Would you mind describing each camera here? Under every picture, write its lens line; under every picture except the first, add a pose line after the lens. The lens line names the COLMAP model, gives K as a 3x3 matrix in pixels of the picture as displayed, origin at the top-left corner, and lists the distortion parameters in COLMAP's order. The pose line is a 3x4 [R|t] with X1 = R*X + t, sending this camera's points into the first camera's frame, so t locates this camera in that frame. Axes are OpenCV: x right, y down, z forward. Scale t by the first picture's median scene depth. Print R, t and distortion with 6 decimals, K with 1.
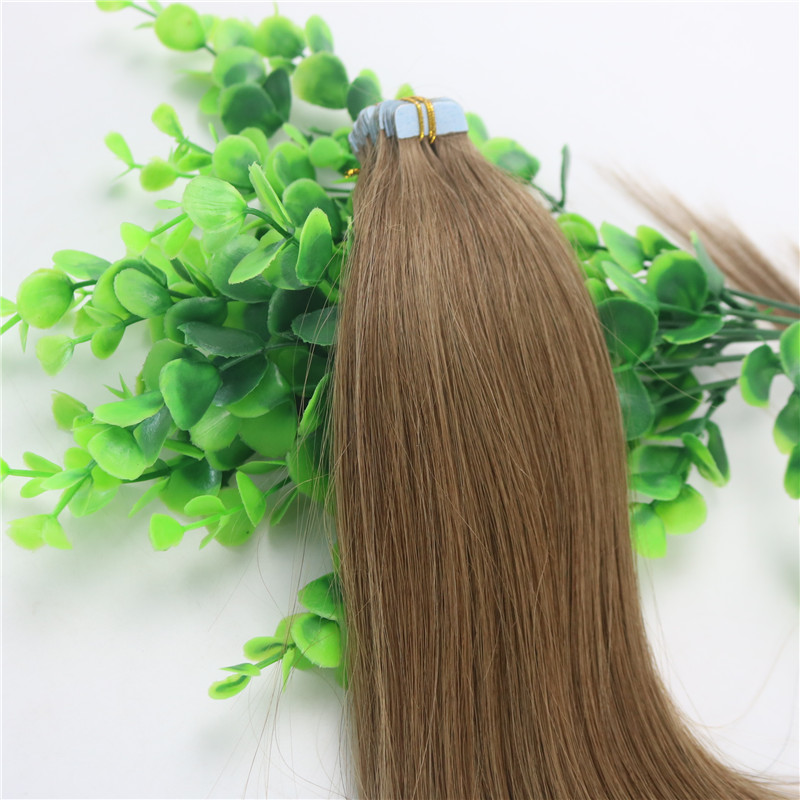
lens RADIAL K [[1341.2, 0, 399.6], [0, 1341.2, 400.3], [0, 0, 1]] dist [-0.114604, 0.000000]
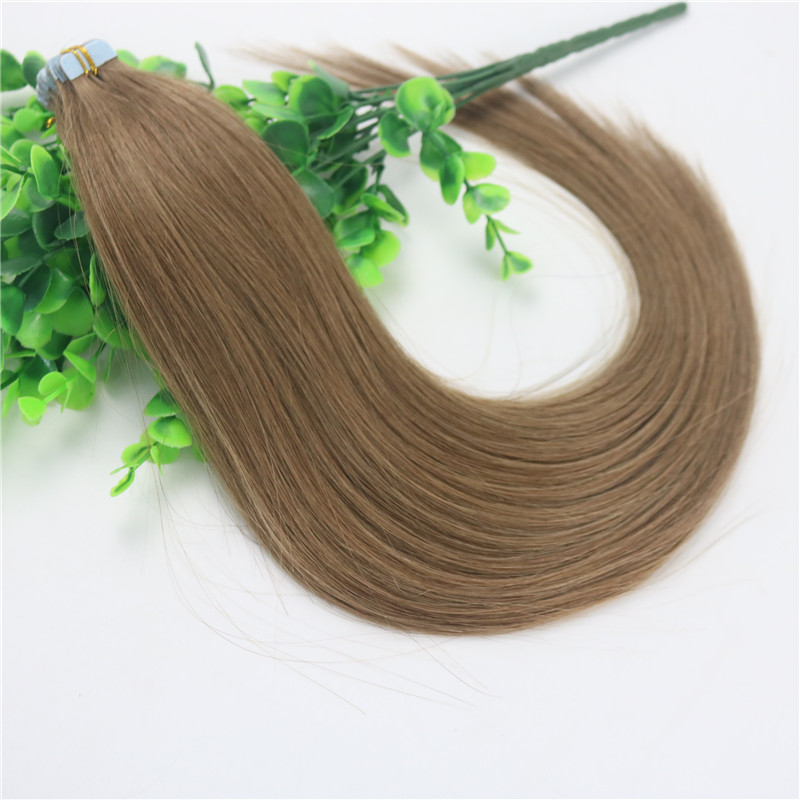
lens RADIAL K [[1341.2, 0, 400.3], [0, 1341.2, 399.1], [0, 0, 1]] dist [-0.114604, 0.000000]
pose [[0.897666, -0.423296, 0.122544, -0.002400], [0.420375, 0.905968, 0.050073, 0.172876], [-0.132217, 0.006565, 0.991199, -0.367016]]
